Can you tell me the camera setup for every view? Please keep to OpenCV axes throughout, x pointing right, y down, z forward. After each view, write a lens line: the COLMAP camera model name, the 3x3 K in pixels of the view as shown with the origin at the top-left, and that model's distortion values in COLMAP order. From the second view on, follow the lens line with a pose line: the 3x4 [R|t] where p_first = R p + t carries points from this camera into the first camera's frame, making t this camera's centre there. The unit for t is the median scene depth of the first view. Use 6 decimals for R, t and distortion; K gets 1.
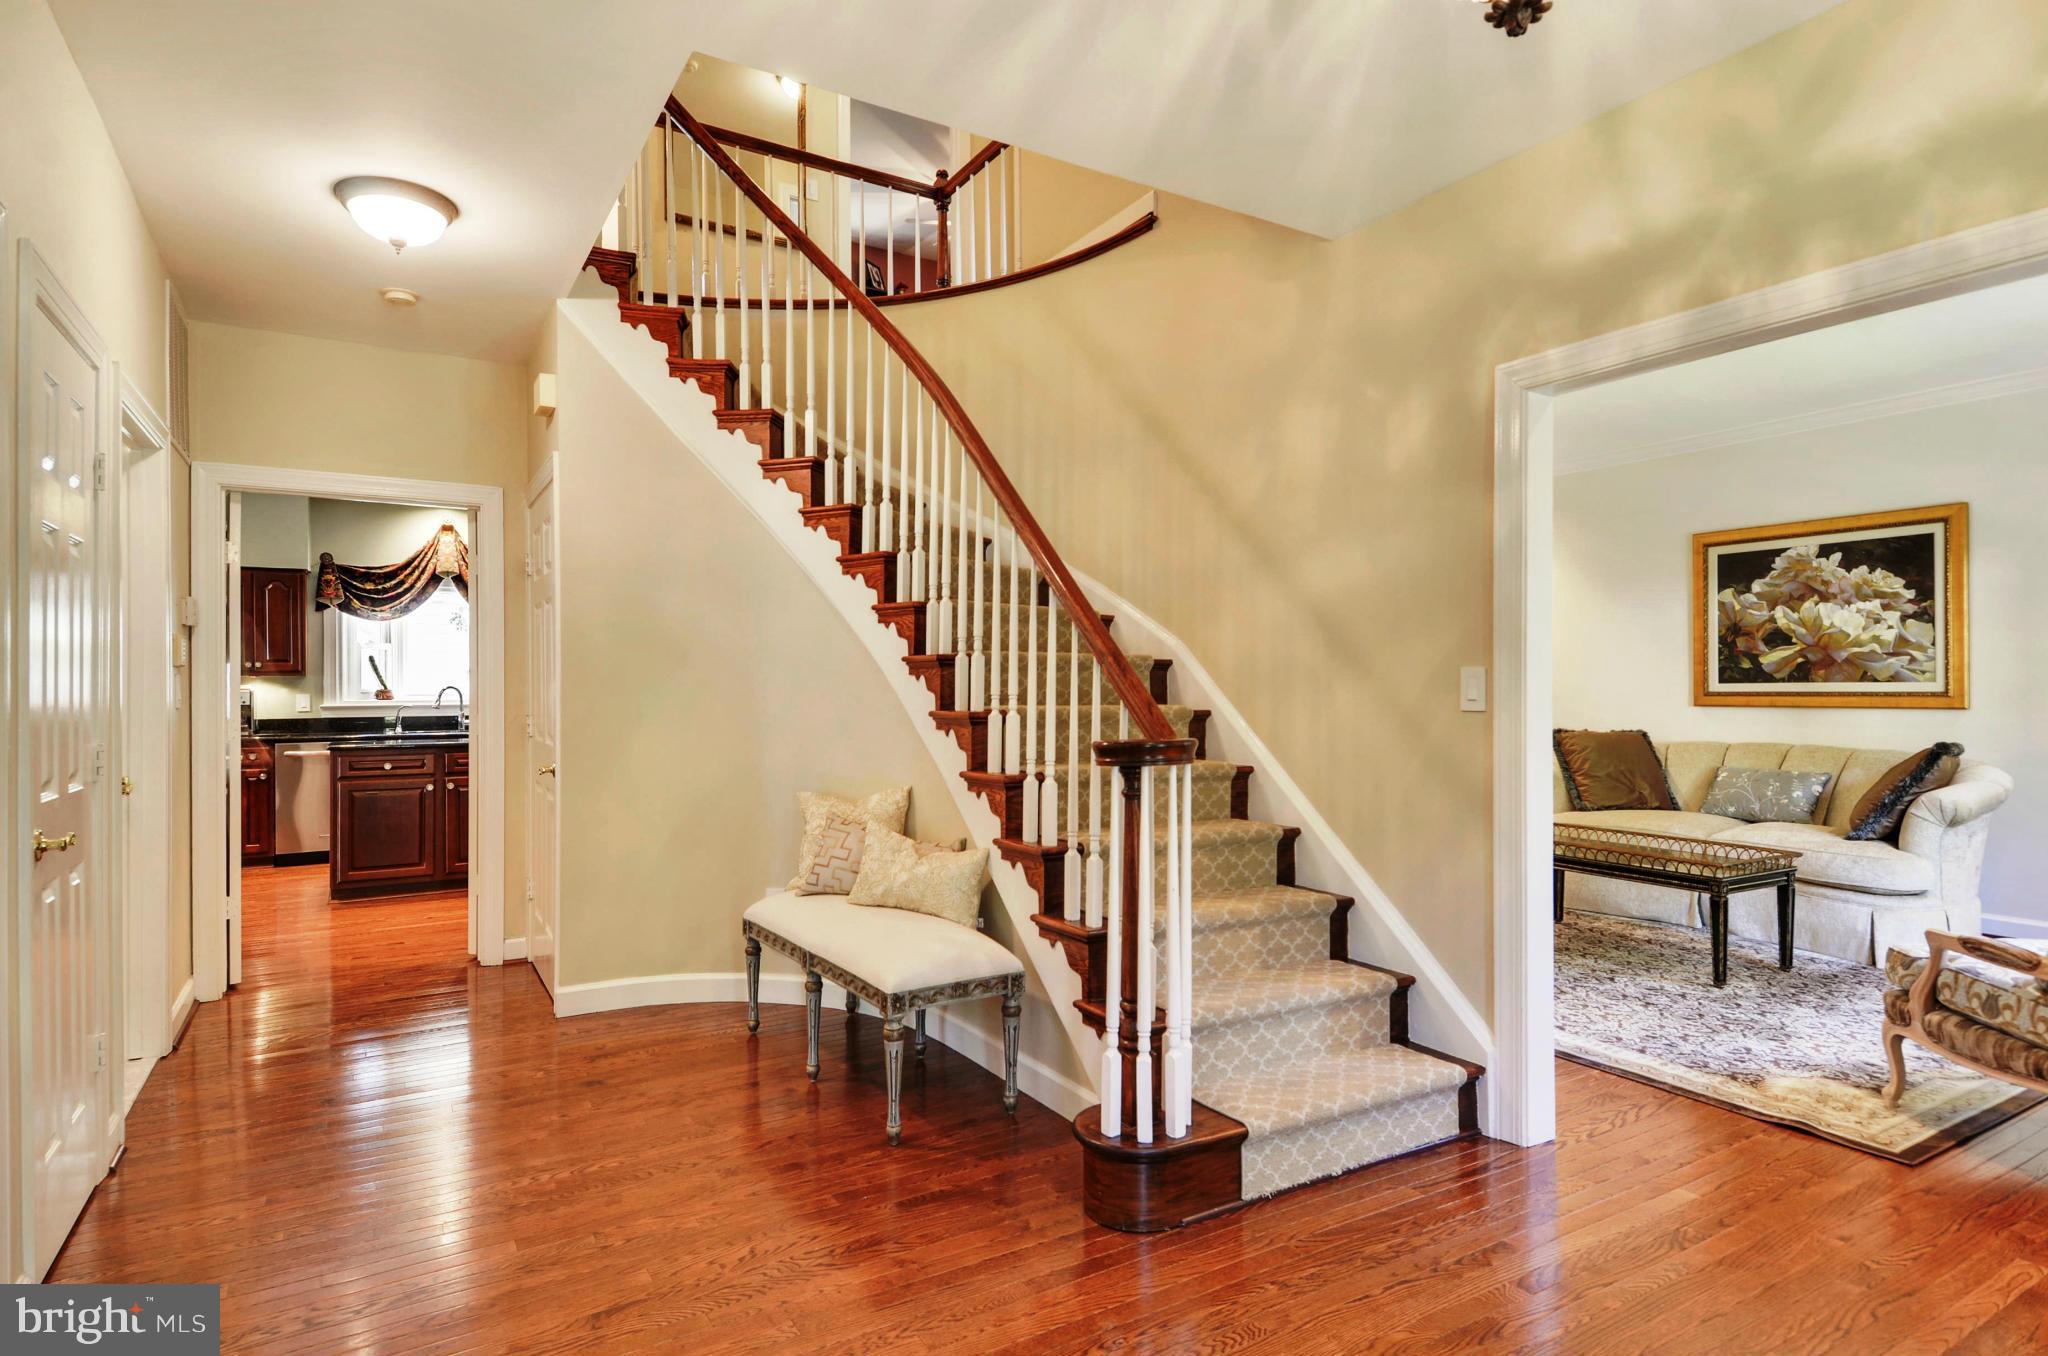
lens RADIAL K [[1091.1, 0, 1028.6], [0, 1091.1, 683.3], [0, 0, 1]] dist [0.010235, -0.002383]
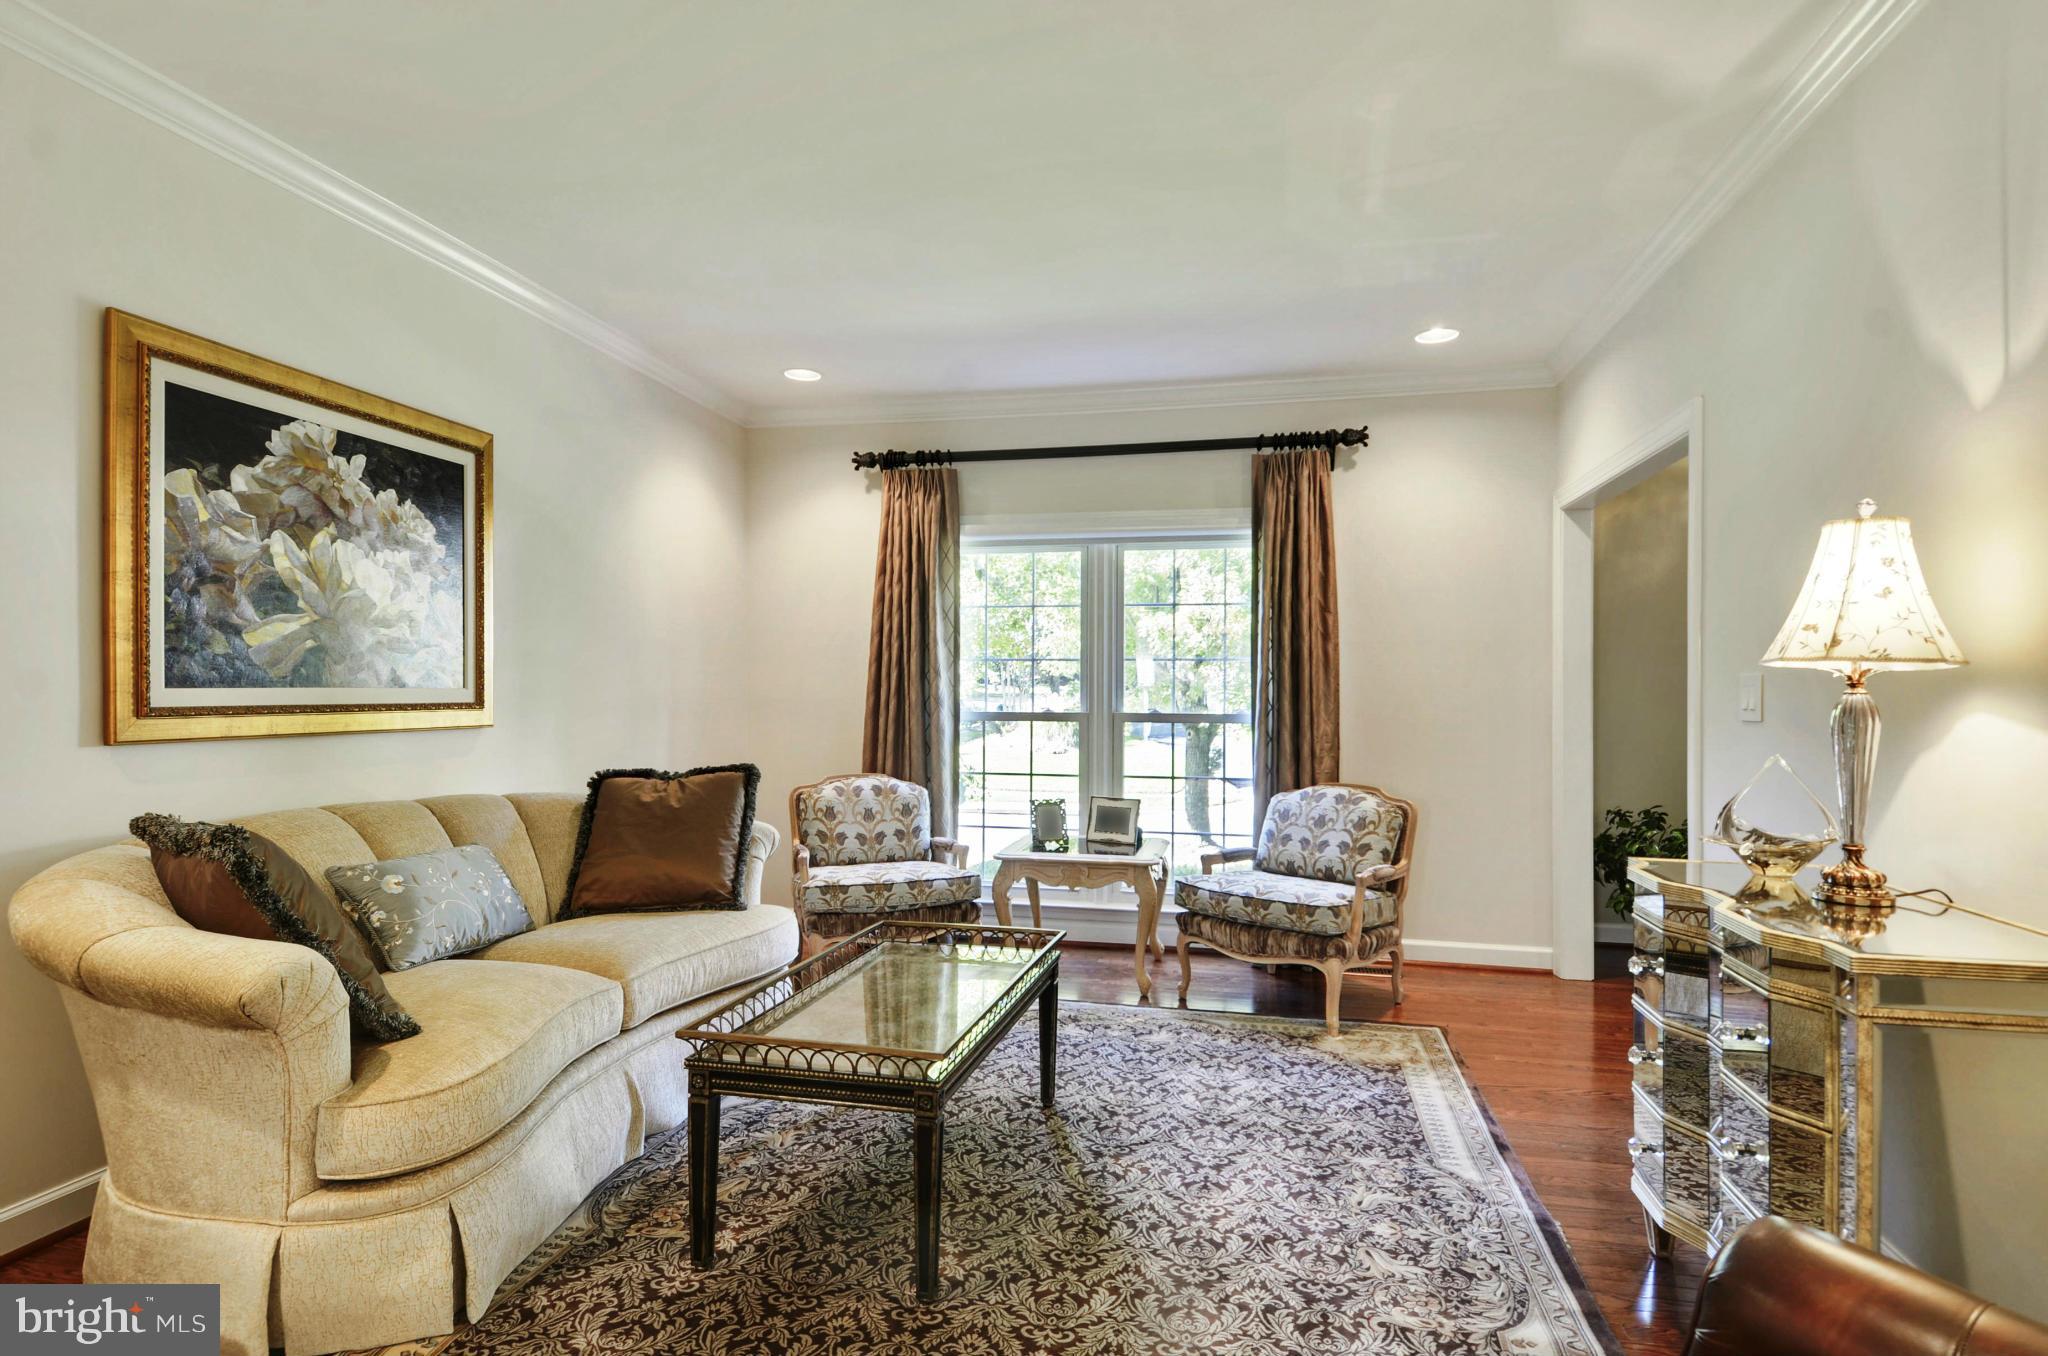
lens RADIAL K [[1091.1, 0, 1025.0], [0, 1091.1, 684.2], [0, 0, 1]] dist [0.010235, -0.002383]
pose [[-0.723286, 0.003780, 0.690538, 0.107888], [-0.002282, 0.999966, -0.007864, 0.001028], [-0.690544, -0.007264, -0.723254, 1.139979]]
